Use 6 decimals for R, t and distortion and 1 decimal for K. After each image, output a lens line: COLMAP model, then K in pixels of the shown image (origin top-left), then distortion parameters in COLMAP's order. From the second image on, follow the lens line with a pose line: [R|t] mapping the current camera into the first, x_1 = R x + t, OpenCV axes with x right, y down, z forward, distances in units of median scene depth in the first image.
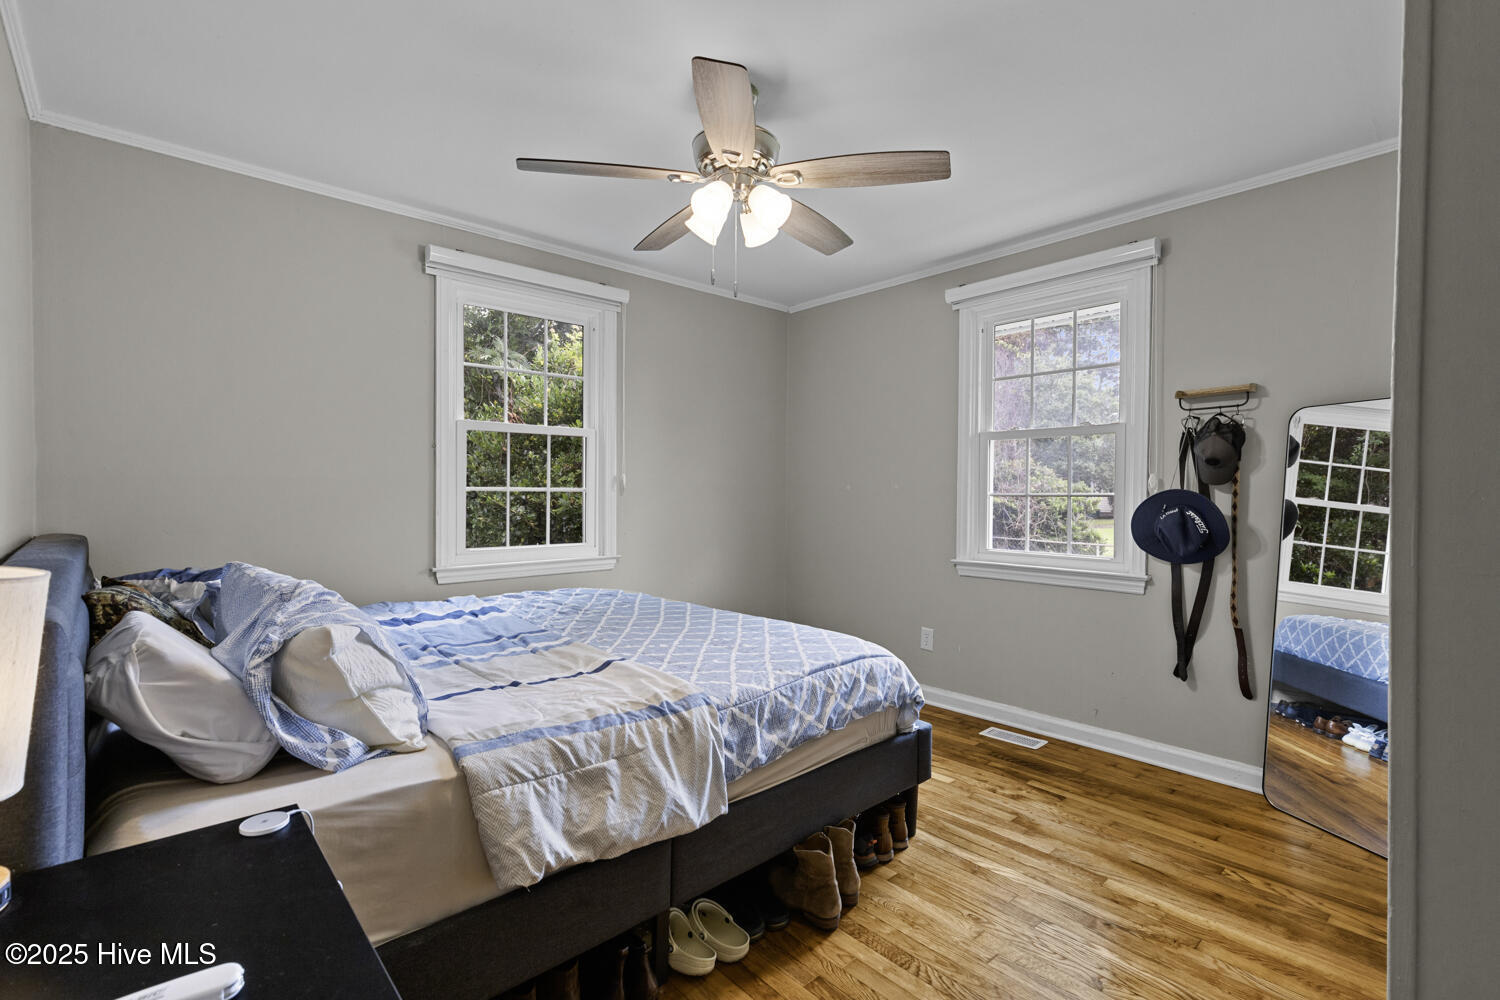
lens RADIAL K [[686.8, 0, 750.8], [0, 686.8, 496.2], [0, 0, 1]] dist [0.012225, -0.001579]
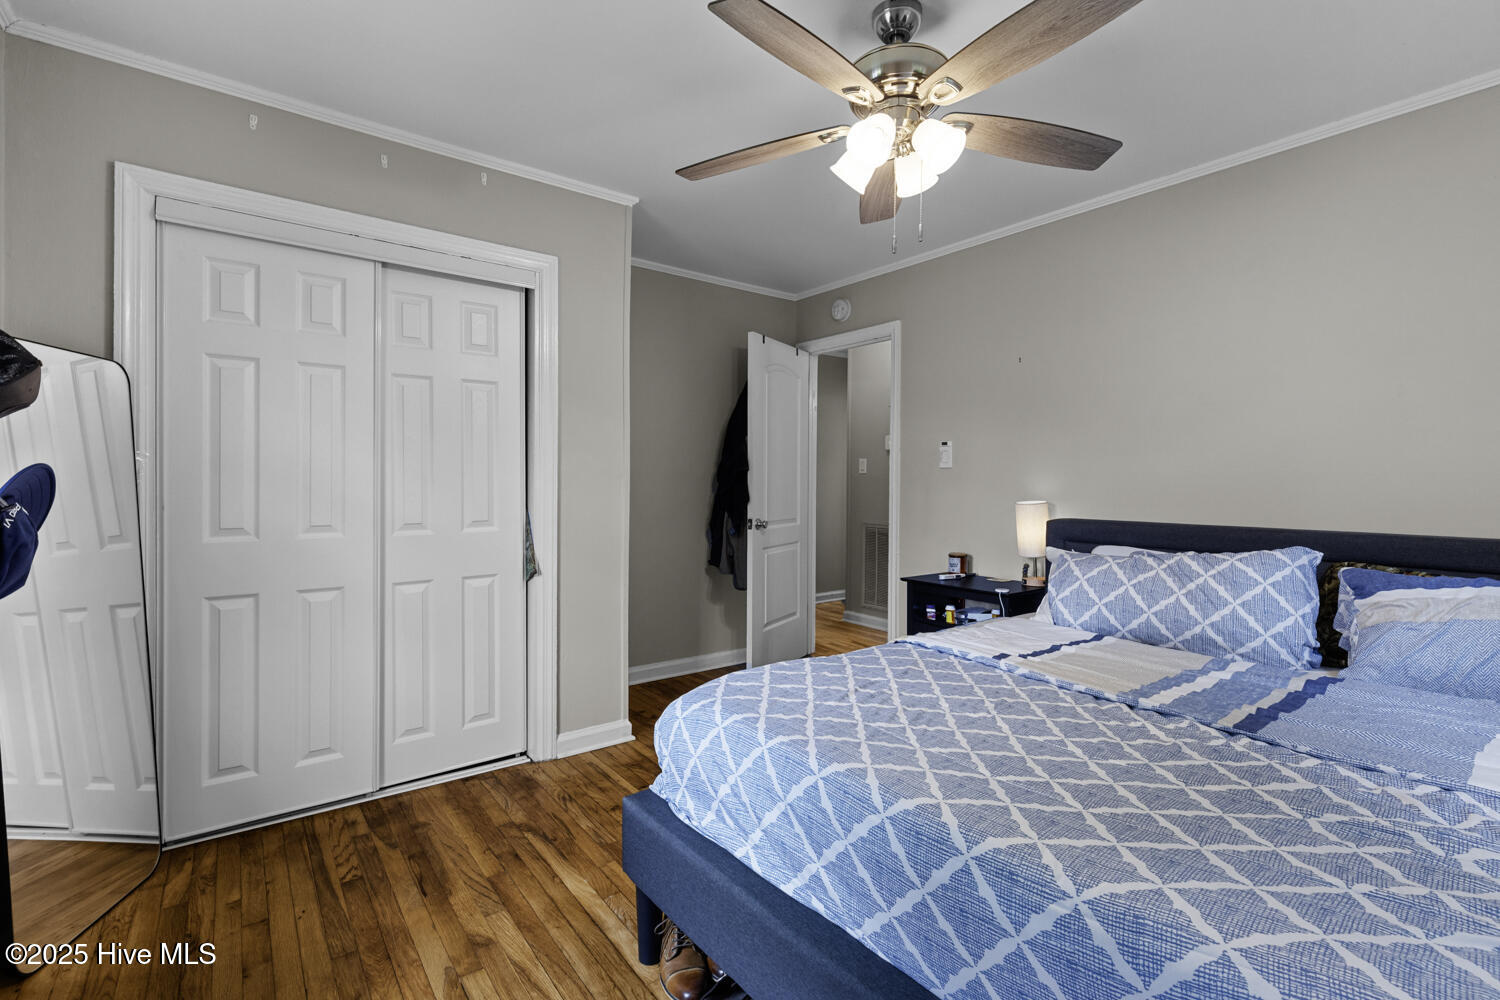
lens RADIAL K [[686.8, 0, 749.5], [0, 686.8, 493.0], [0, 0, 1]] dist [0.012225, -0.001579]
pose [[-0.996434, -0.012725, 0.083415, 0.086533], [-0.010709, 0.999641, 0.024569, 0.000142], [-0.083698, 0.023588, -0.996212, 1.948954]]
